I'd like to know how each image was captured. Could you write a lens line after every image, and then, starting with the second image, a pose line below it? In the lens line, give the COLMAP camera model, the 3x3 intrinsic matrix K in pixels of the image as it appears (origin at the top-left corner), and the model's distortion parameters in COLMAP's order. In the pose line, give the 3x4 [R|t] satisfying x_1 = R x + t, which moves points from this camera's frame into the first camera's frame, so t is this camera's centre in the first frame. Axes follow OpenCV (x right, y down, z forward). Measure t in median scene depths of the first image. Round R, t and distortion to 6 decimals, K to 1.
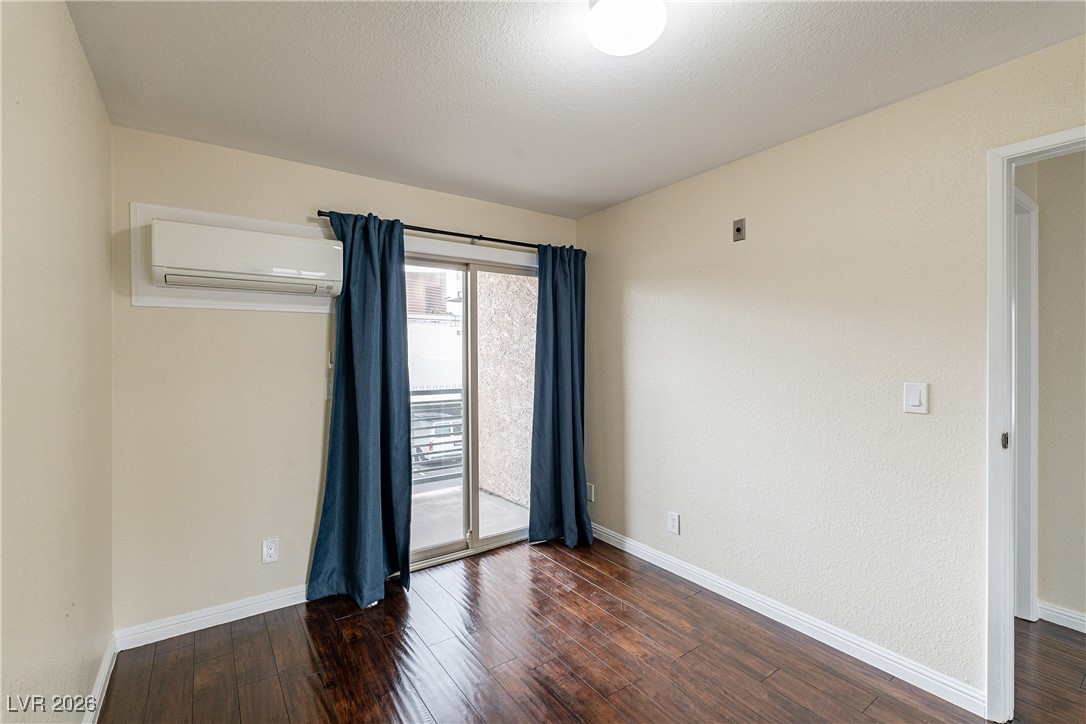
lens RADIAL K [[483.2, 0, 541.8], [0, 483.2, 351.9], [0, 0, 1]] dist [-0.000544, -0.000031]
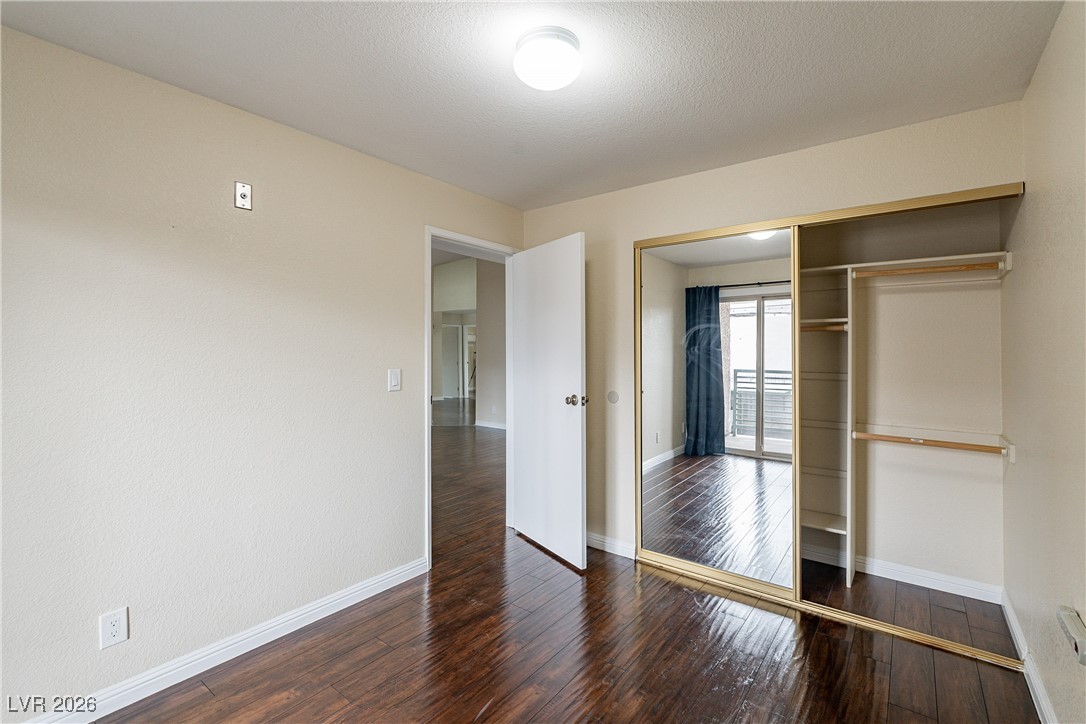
lens RADIAL K [[483.2, 0, 541.8], [0, 483.2, 351.9], [0, 0, 1]] dist [-0.000544, -0.000031]
pose [[-0.295229, 0.004279, 0.955417, -0.653019], [-0.000309, 0.999989, -0.004575, 0.019102], [-0.955427, -0.001646, -0.295224, 0.957509]]
